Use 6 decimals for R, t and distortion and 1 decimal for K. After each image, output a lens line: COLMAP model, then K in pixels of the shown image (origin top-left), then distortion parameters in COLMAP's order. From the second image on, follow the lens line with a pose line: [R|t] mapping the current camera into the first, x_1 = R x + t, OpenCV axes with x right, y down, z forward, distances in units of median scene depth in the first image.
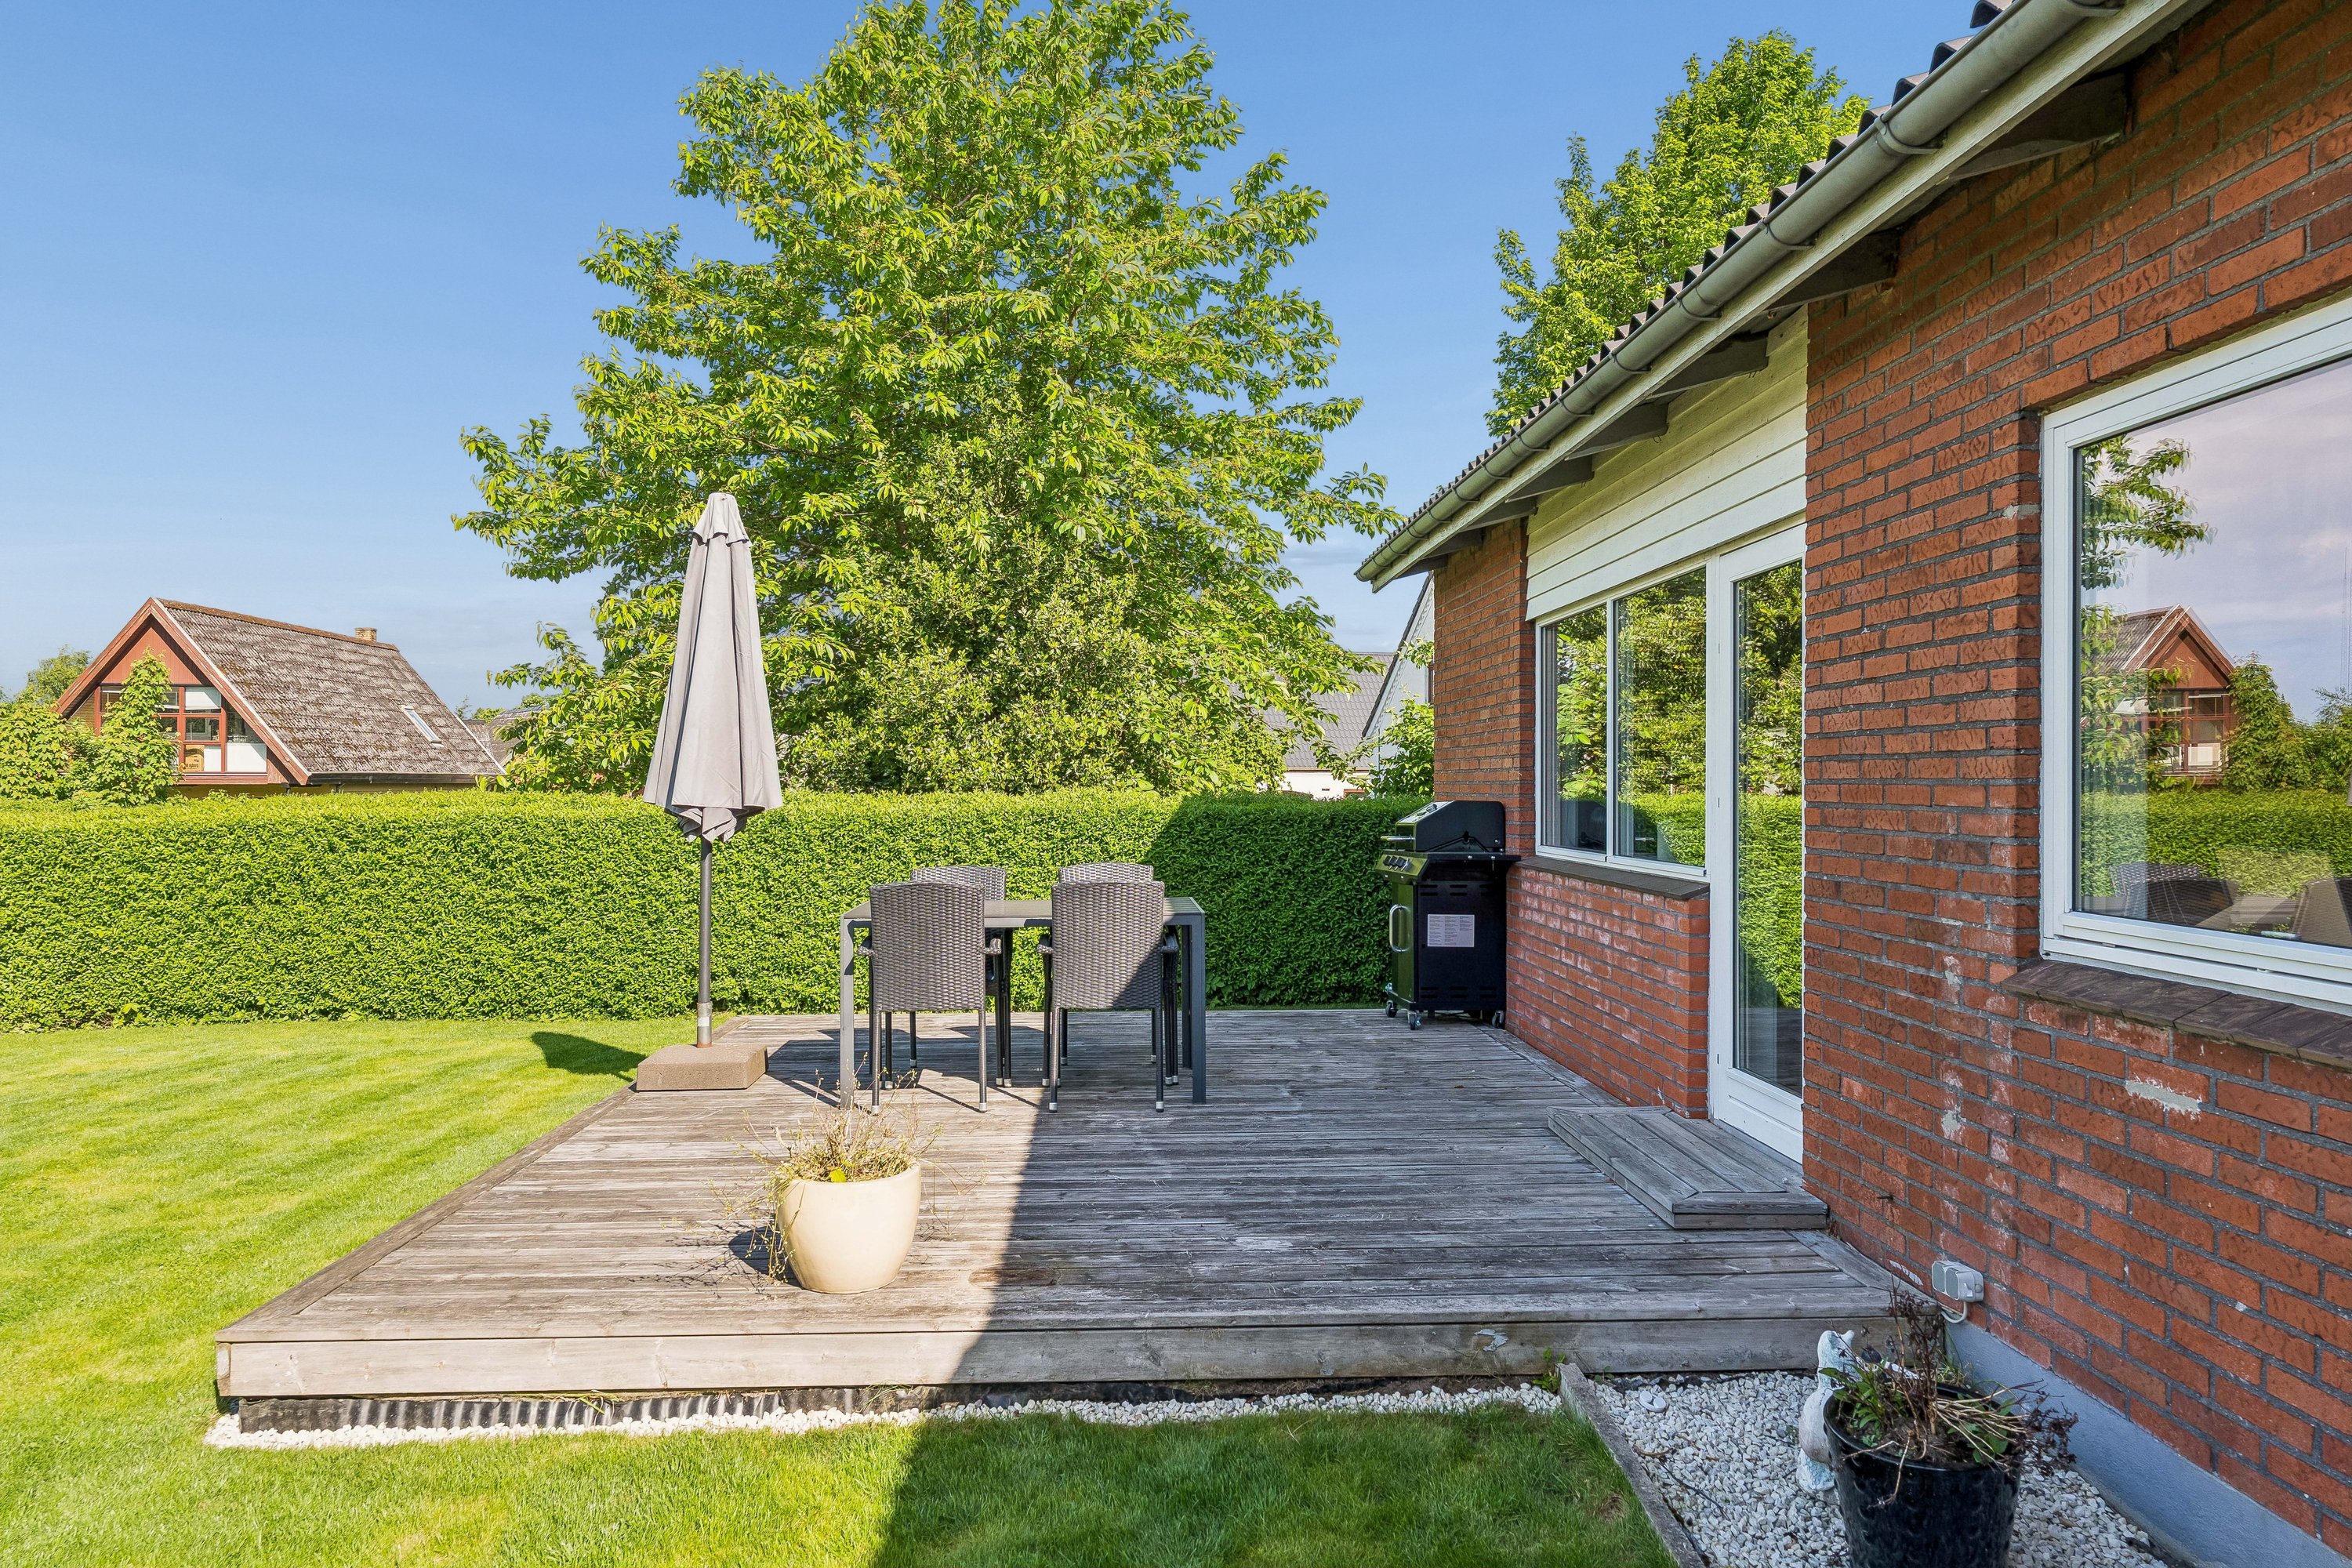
lens RADIAL K [[1576.6, 0, 1176.0], [0, 1576.6, 784.0], [0, 0, 1]] dist [-0.001761, 0.000631]
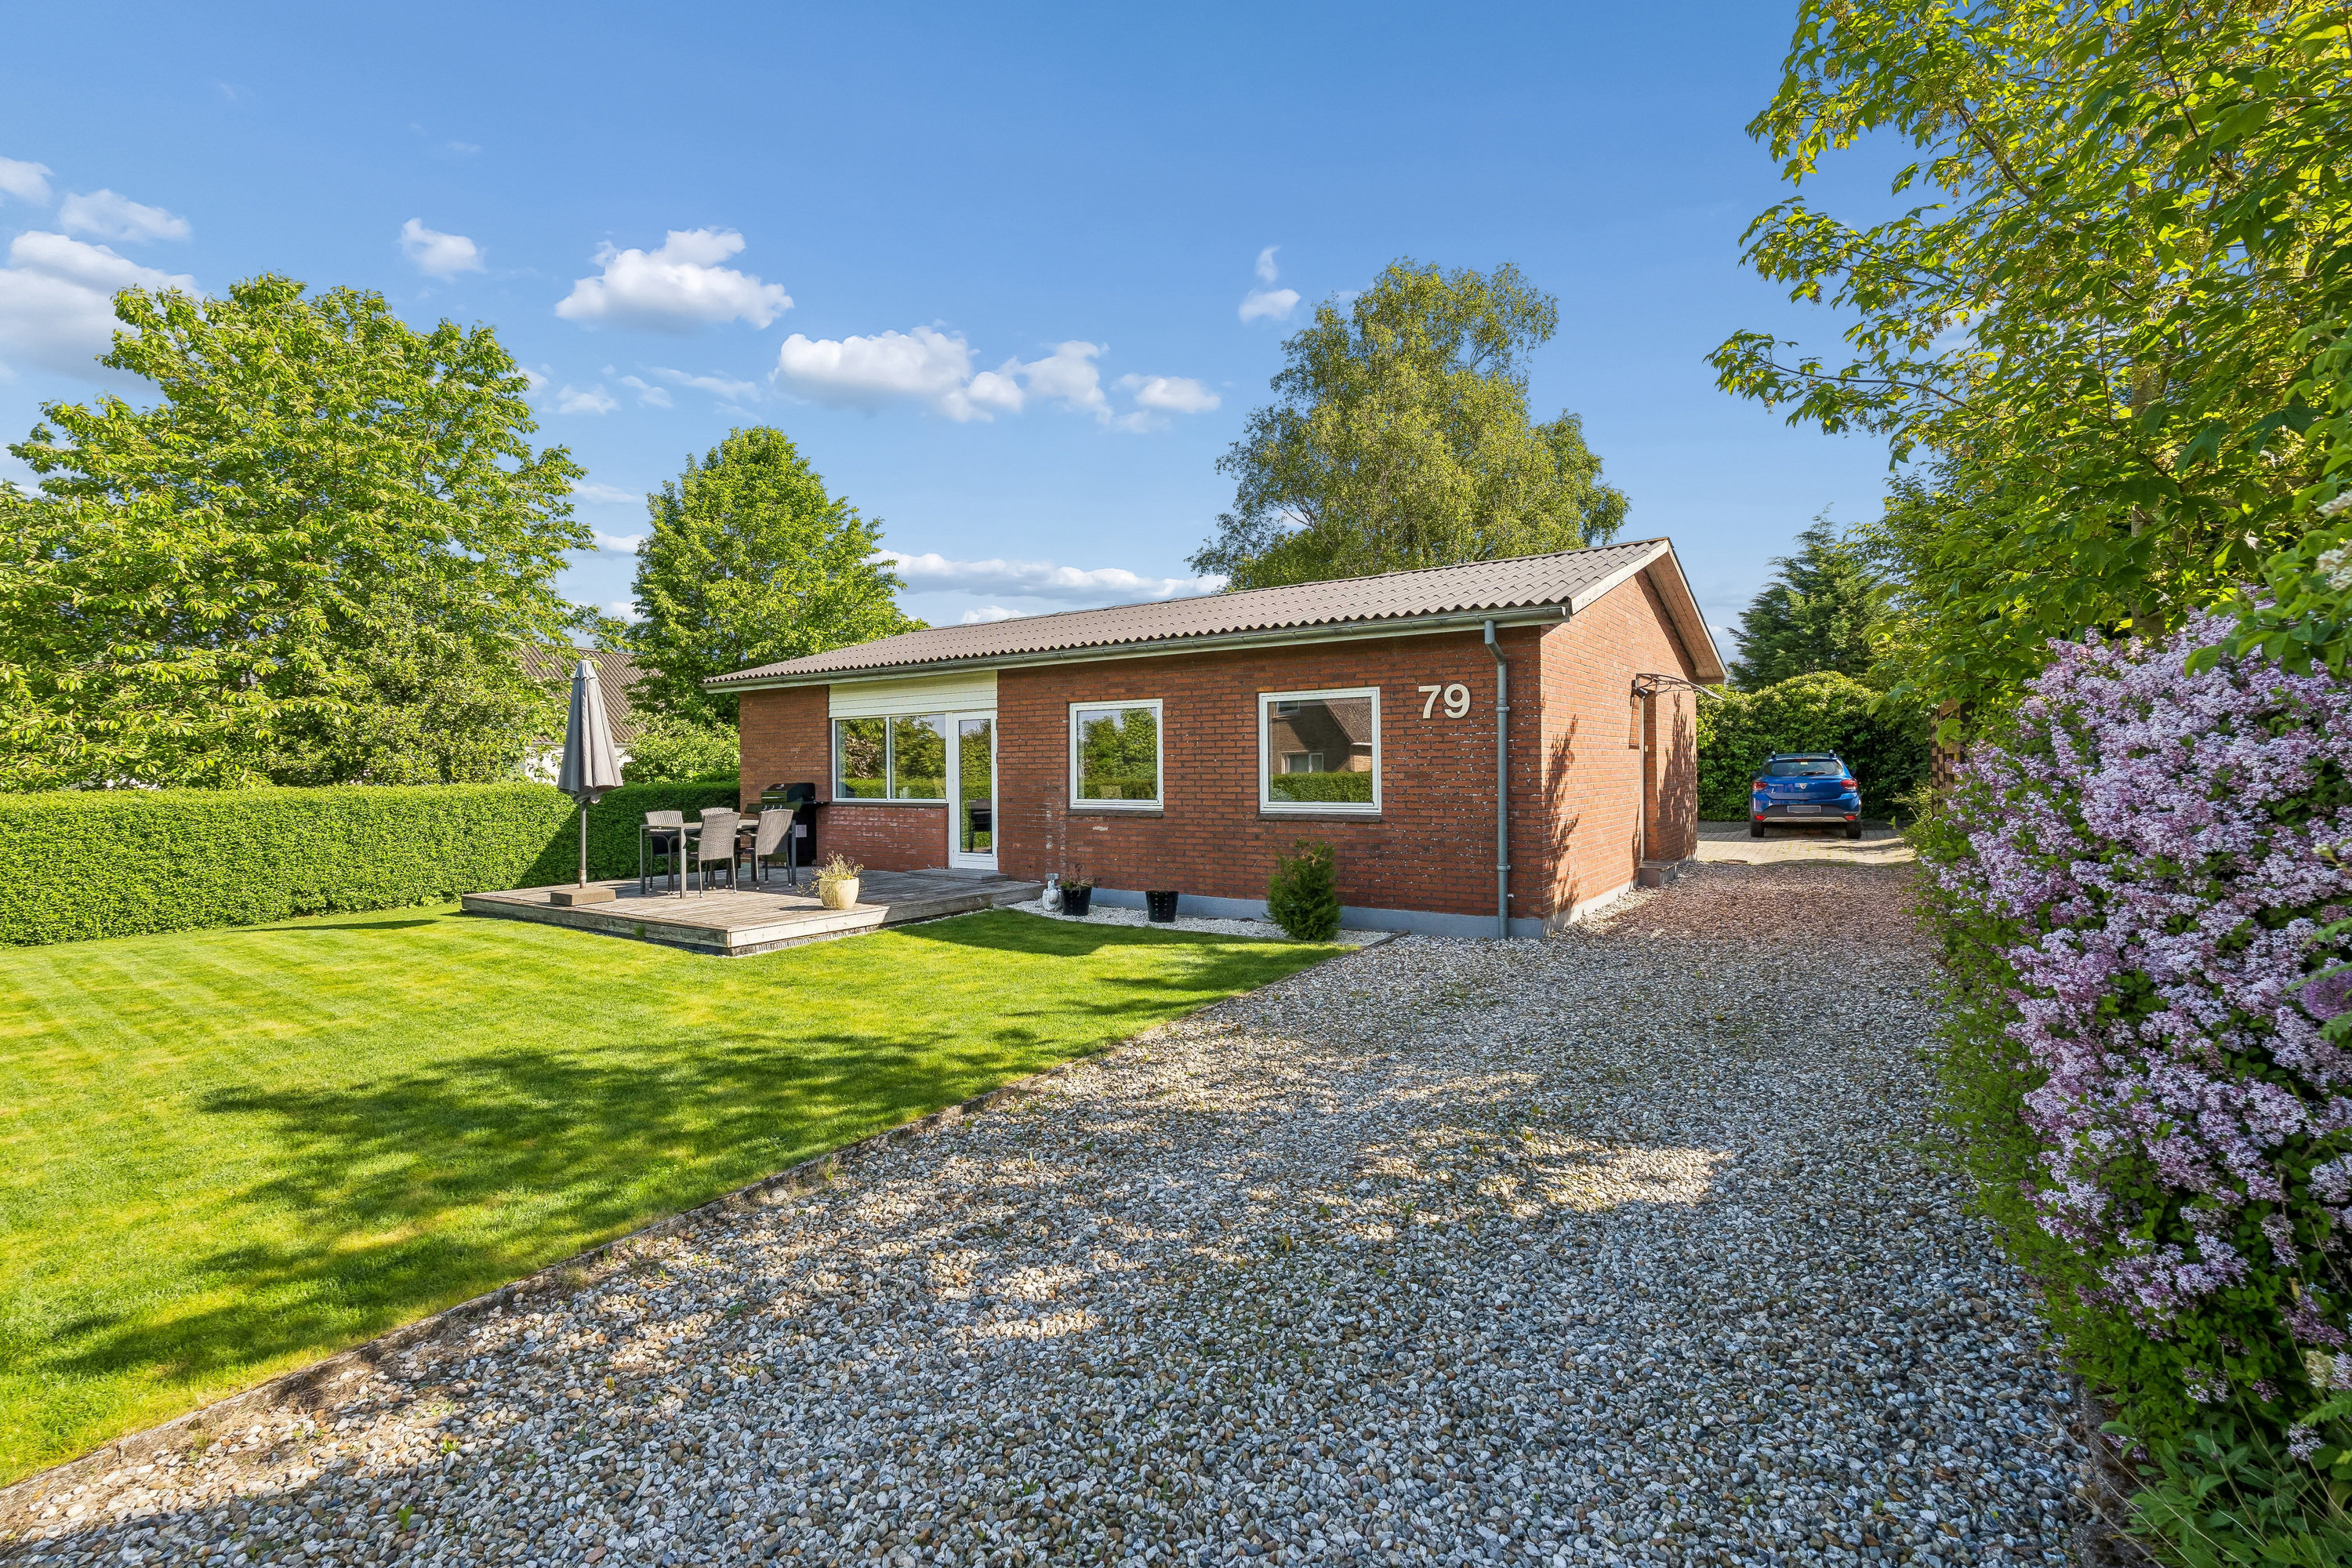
lens RADIAL K [[1062.9, 0, 1167.3], [0, 1062.9, 730.9], [0, 0, 1]] dist [-0.002006, -0.000118]
pose [[0.606020, 0.023512, 0.795102, -1.886999], [0.009128, 0.999292, -0.036507, -0.012221], [-0.795397, 0.029381, 0.605376, -1.269083]]
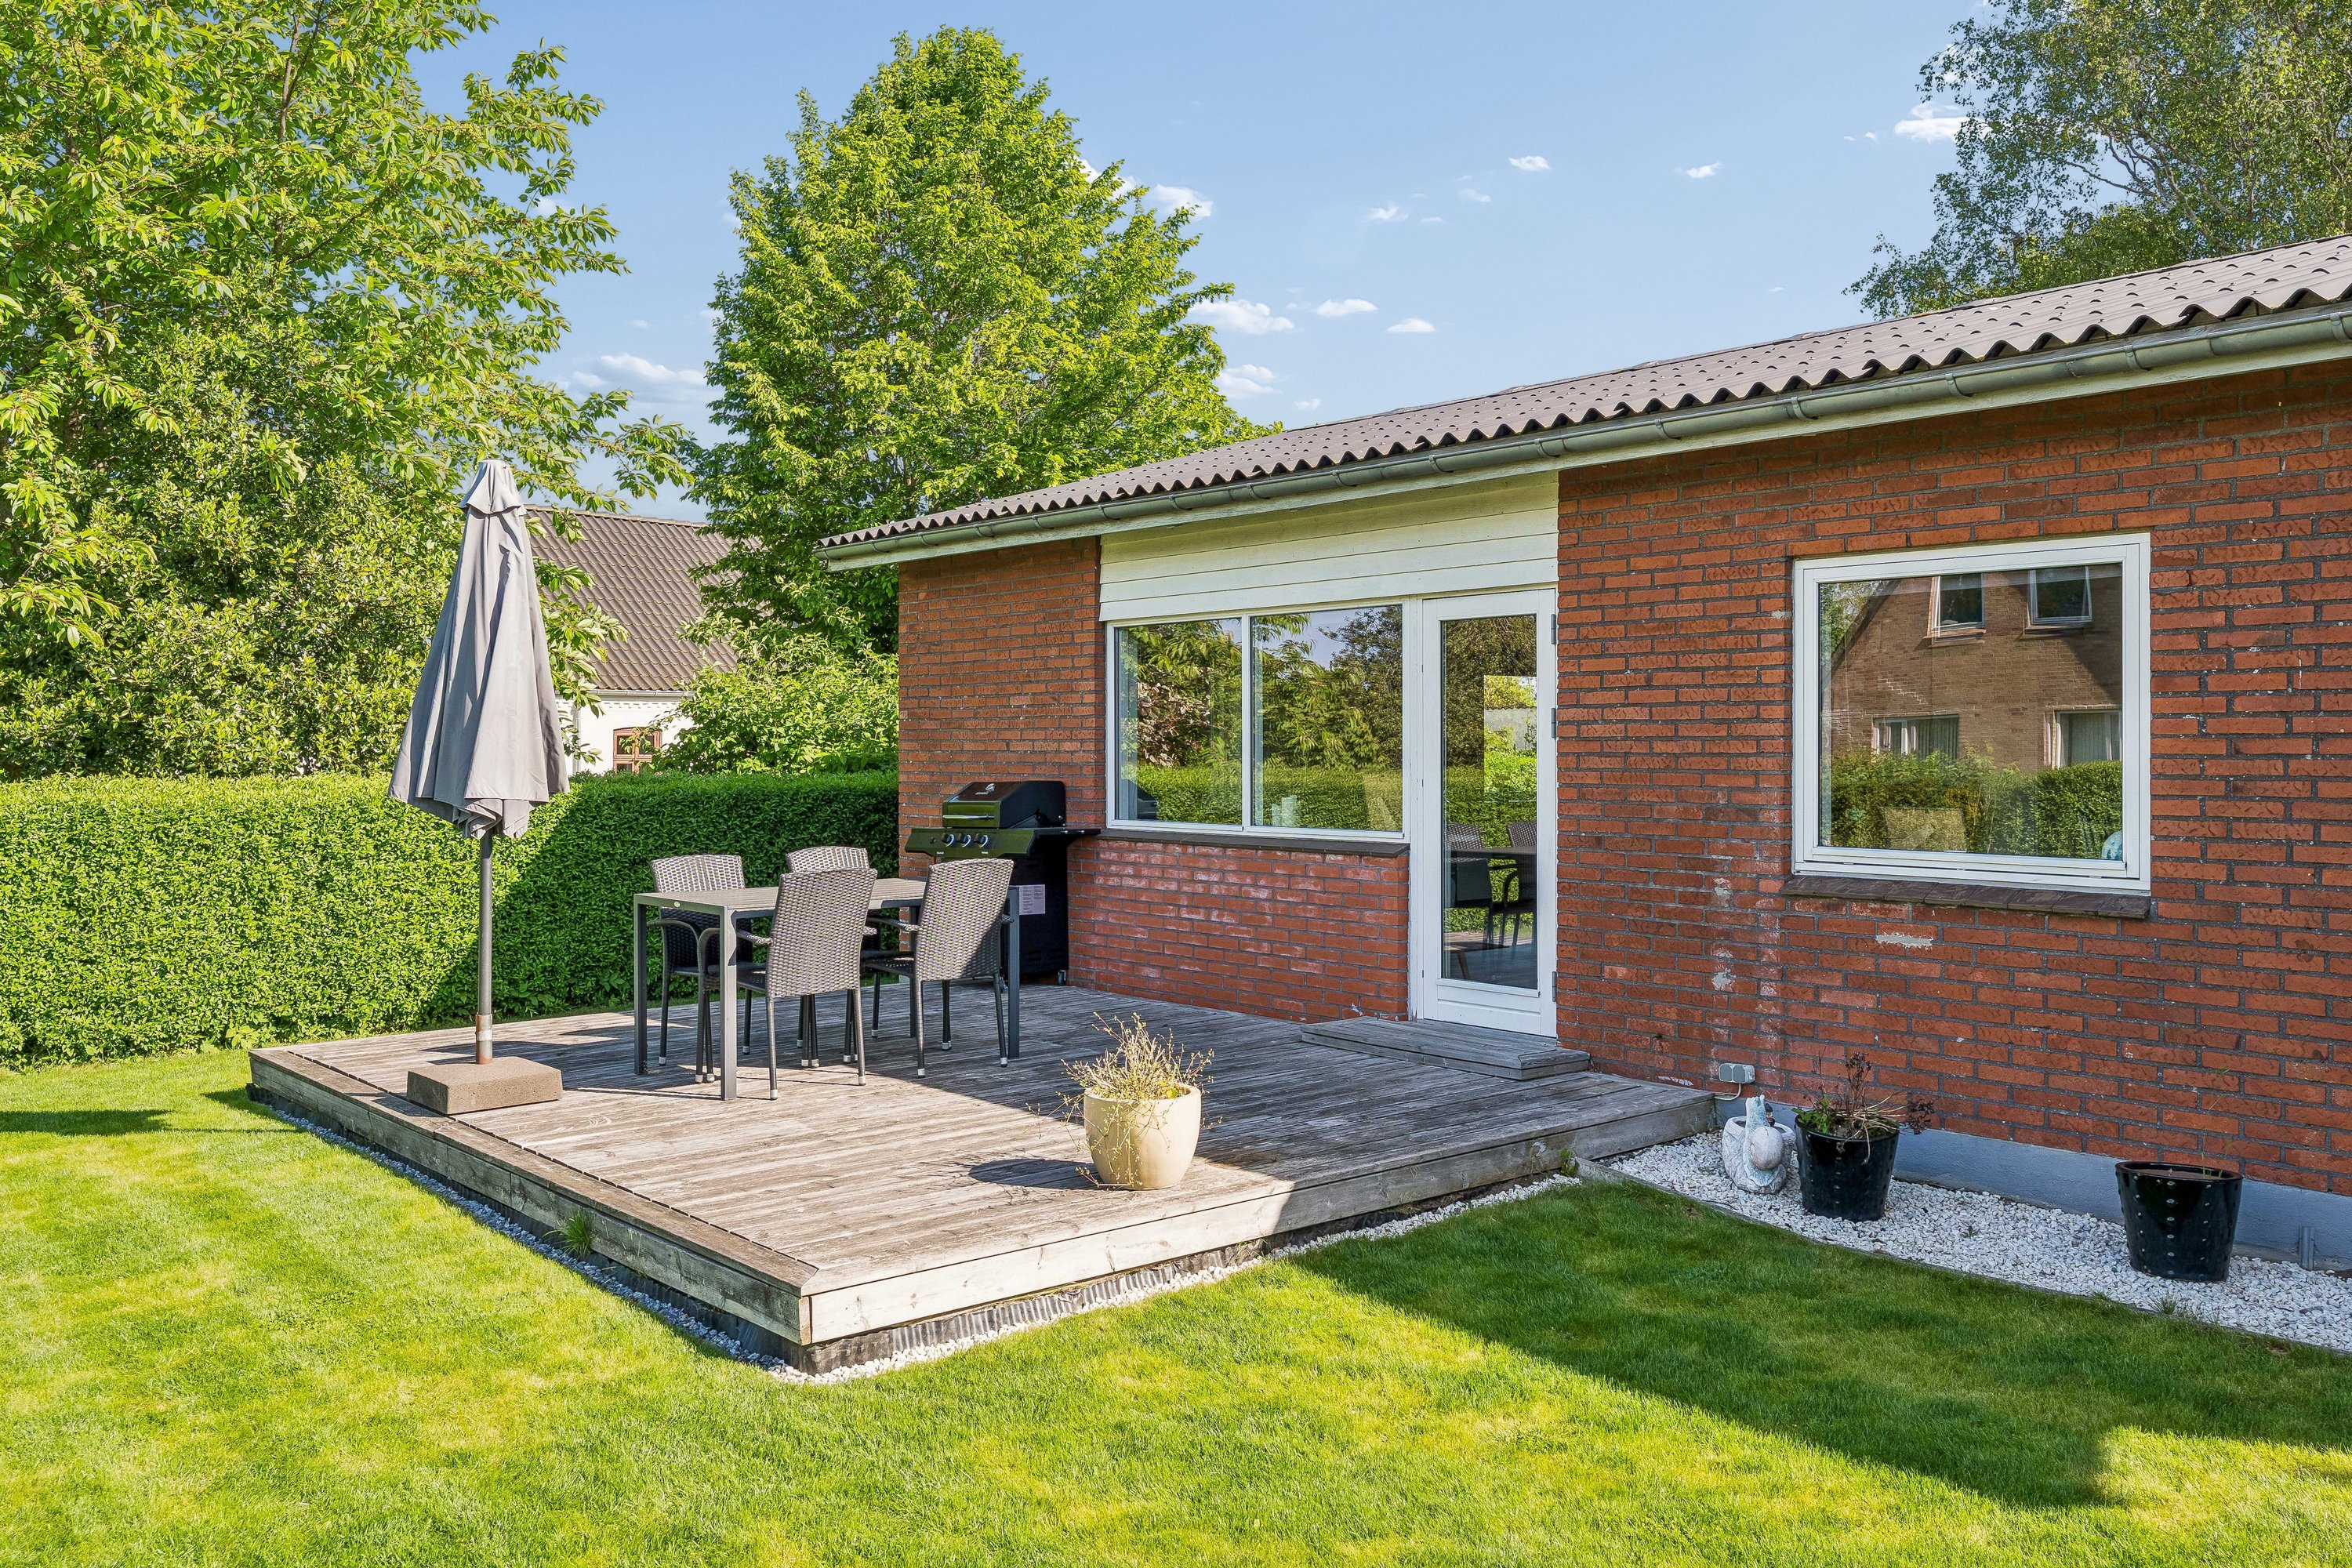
lens RADIAL K [[1871.6, 0, 1178.9], [0, 1871.6, 749.8], [0, 0, 1]] dist [0.001161, -0.000265]
pose [[0.787945, -0.002665, 0.615740, -1.156904], [0.001592, 0.999996, 0.002291, -0.029727], [-0.615744, -0.000825, 0.787946, -0.186770]]
